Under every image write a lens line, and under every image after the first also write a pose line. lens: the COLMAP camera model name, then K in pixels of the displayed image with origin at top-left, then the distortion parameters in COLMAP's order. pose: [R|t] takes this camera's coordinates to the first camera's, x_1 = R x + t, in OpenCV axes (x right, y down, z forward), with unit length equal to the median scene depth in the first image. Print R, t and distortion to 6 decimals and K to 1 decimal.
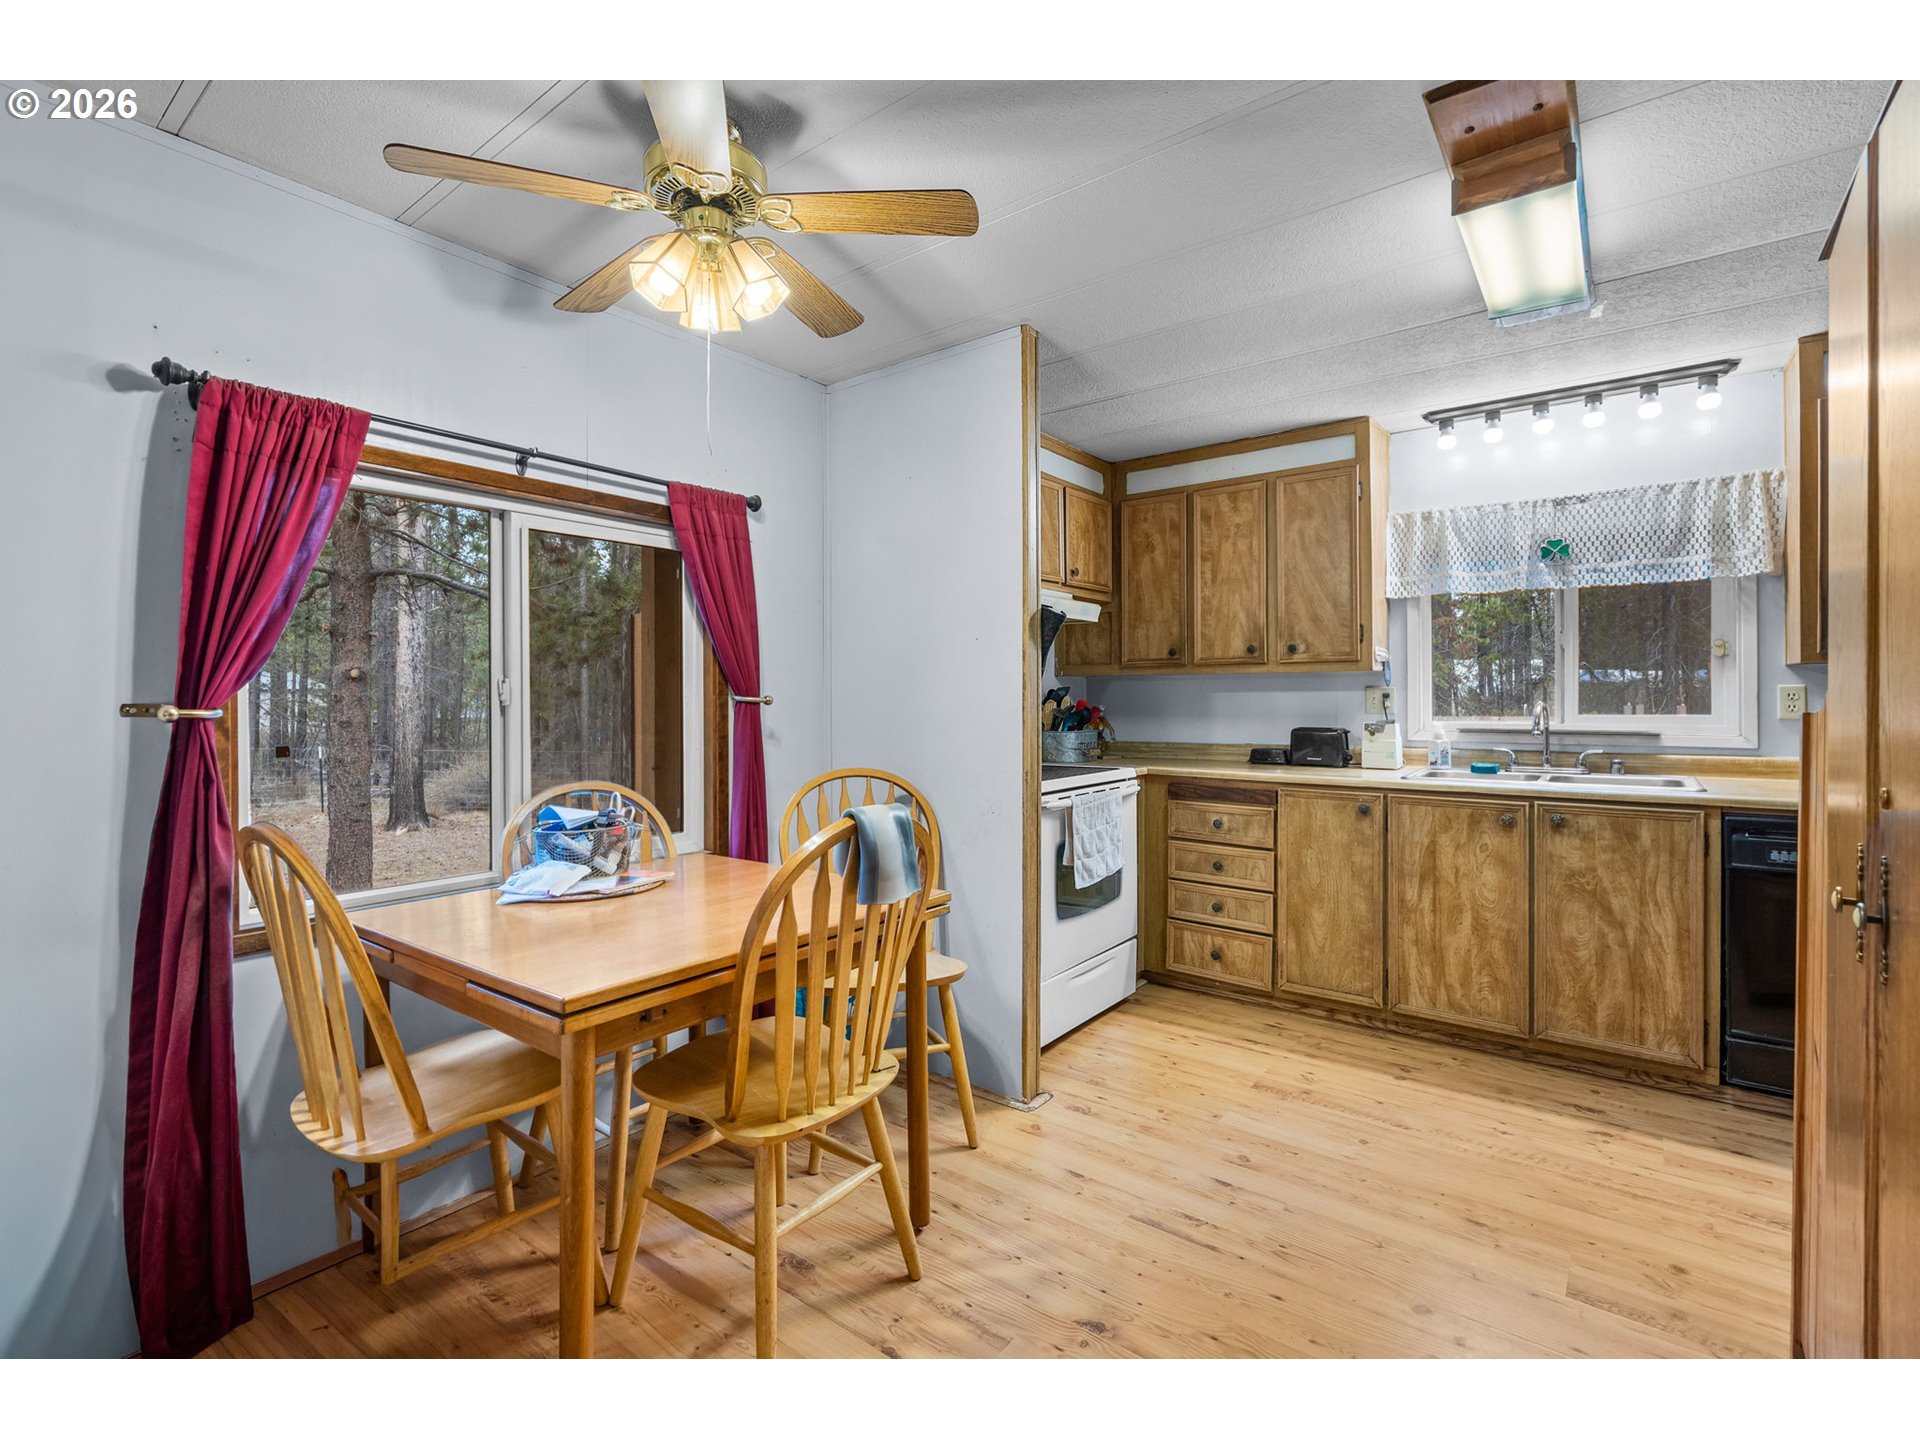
lens RADIAL K [[876.7, 0, 959.6], [0, 876.7, 701.5], [0, 0, 1]] dist [-0.007326, 0.002558]
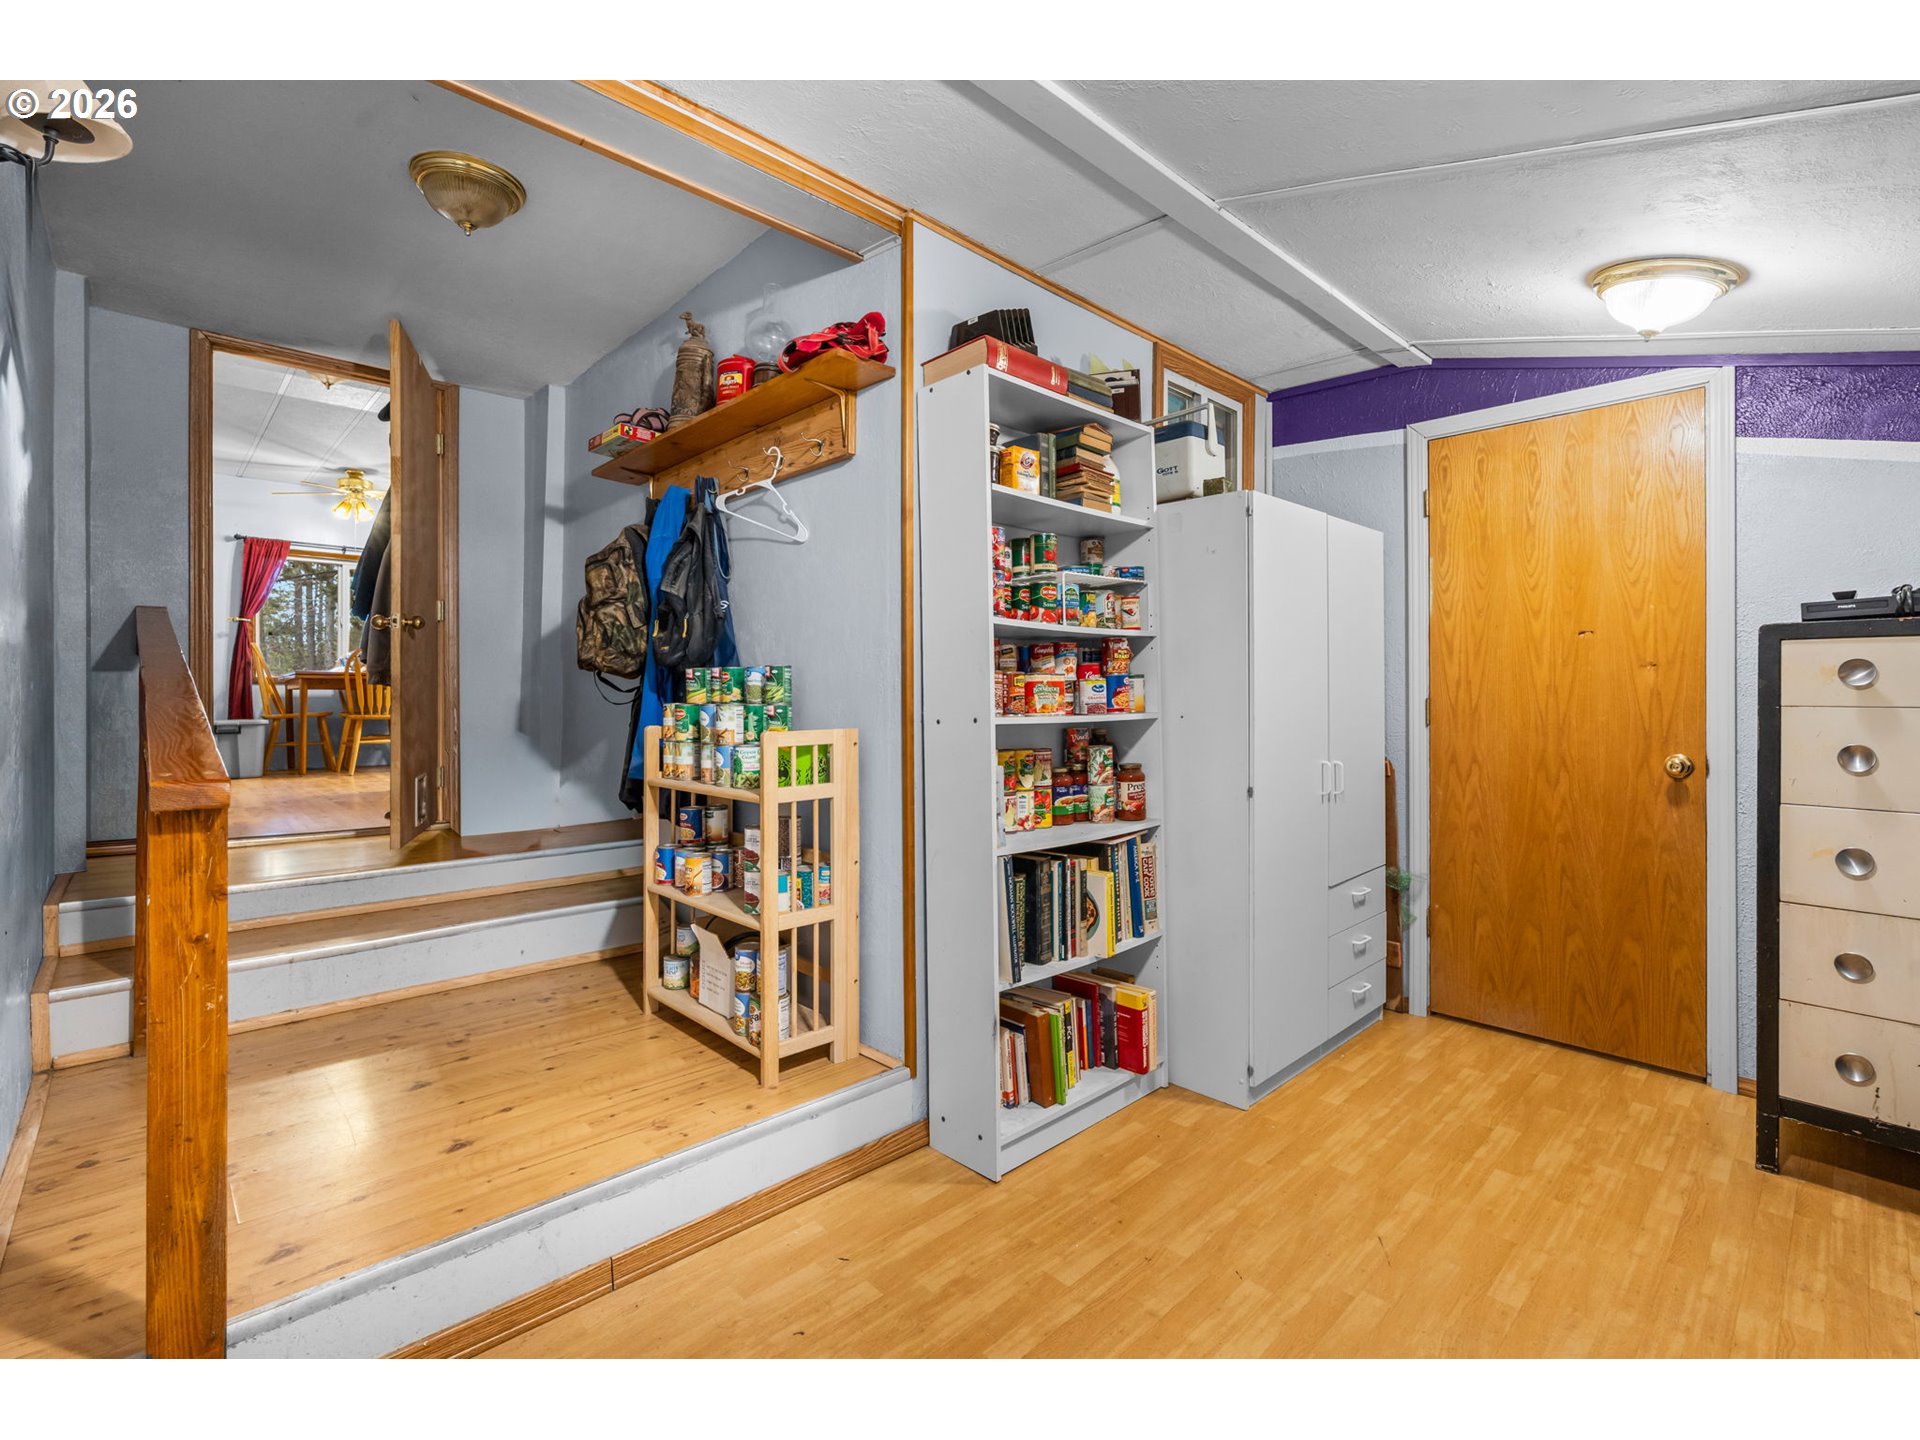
lens RADIAL K [[876.7, 0, 961.0], [0, 876.7, 707.7], [0, 0, 1]] dist [-0.007326, 0.002558]
pose [[0.987215, -0.000839, -0.159395, 1.689795], [0.000389, 0.999996, -0.002849, 0.239716], [0.159397, 0.002750, 0.987211, -1.365202]]
